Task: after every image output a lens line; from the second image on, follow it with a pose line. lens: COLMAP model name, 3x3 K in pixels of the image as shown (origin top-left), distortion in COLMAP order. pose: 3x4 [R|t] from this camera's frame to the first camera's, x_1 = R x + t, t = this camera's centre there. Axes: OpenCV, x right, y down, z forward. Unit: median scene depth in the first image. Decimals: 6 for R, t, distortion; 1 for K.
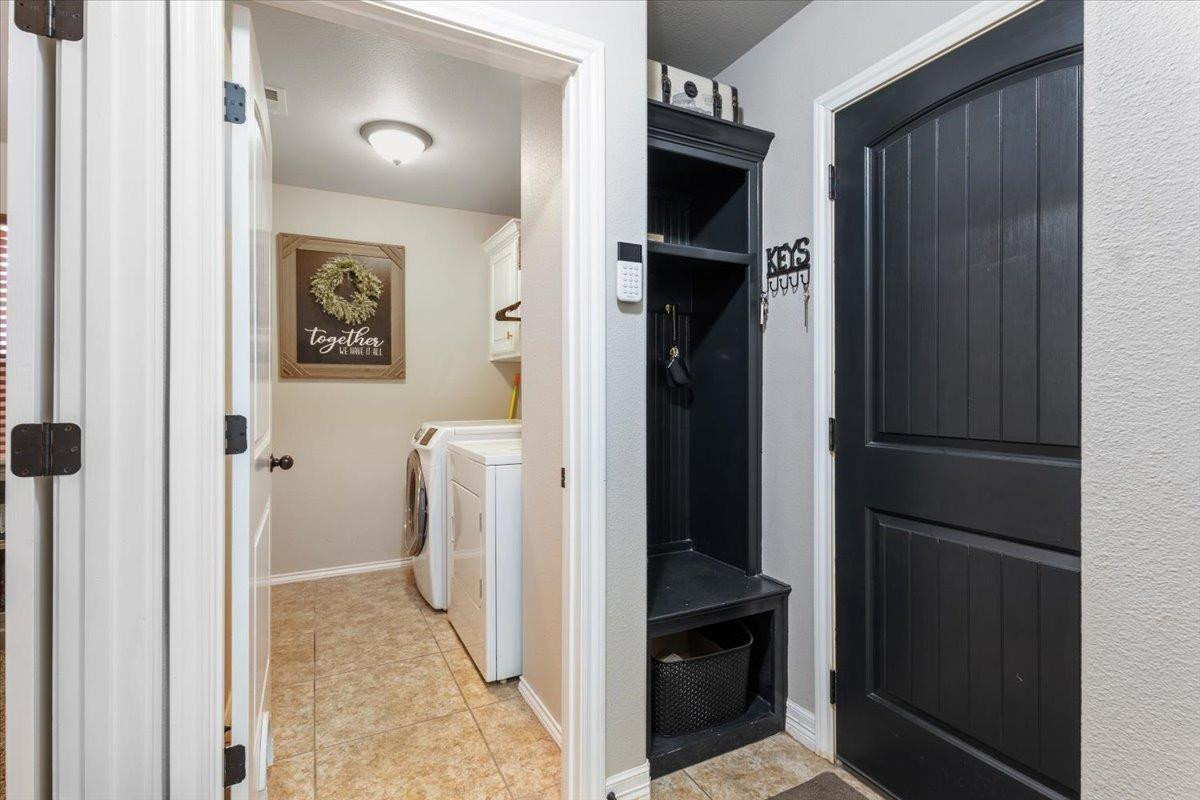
lens RADIAL K [[561.8, 0, 597.9], [0, 561.8, 394.9], [0, 0, 1]] dist [0.010343, -0.000430]
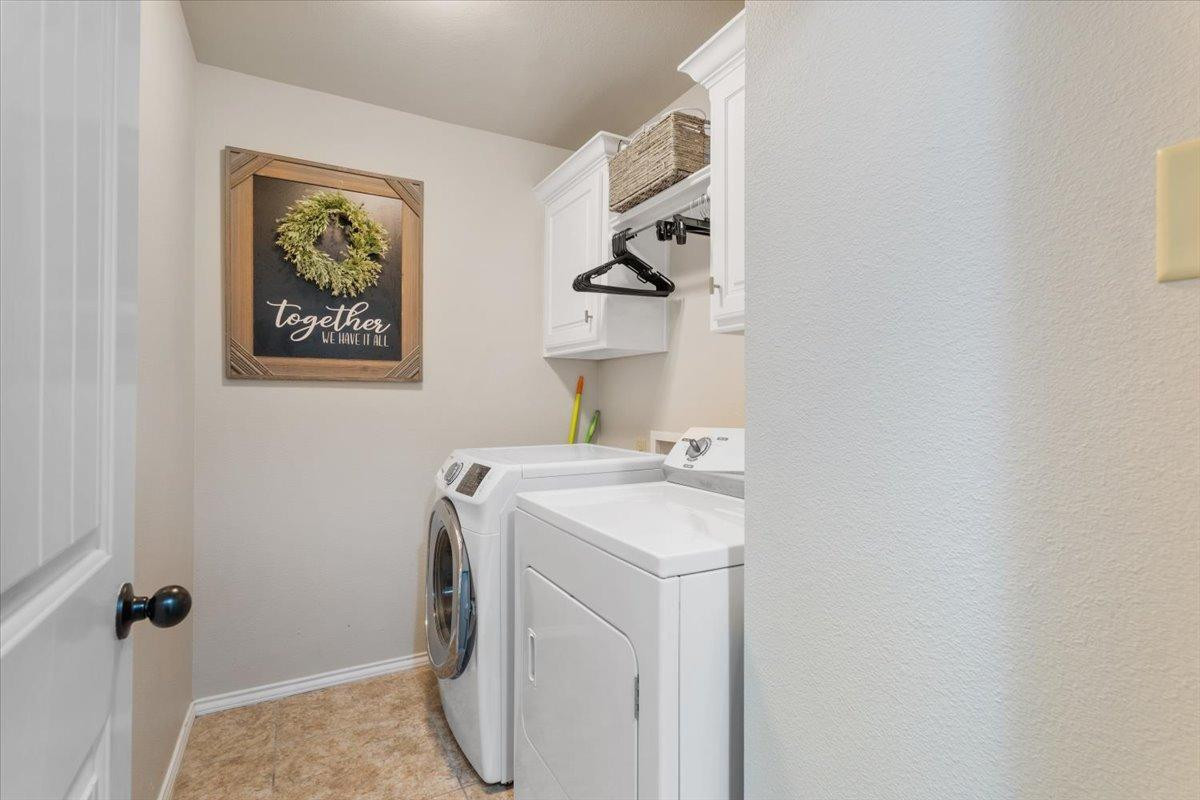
lens RADIAL K [[561.8, 0, 602.1], [0, 561.8, 400.7], [0, 0, 1]] dist [0.010343, -0.000430]
pose [[0.999447, 0.007293, 0.032446, -0.162378], [-0.007183, 0.999968, -0.003492, -0.006613], [-0.032471, 0.003257, 0.999467, 0.353116]]
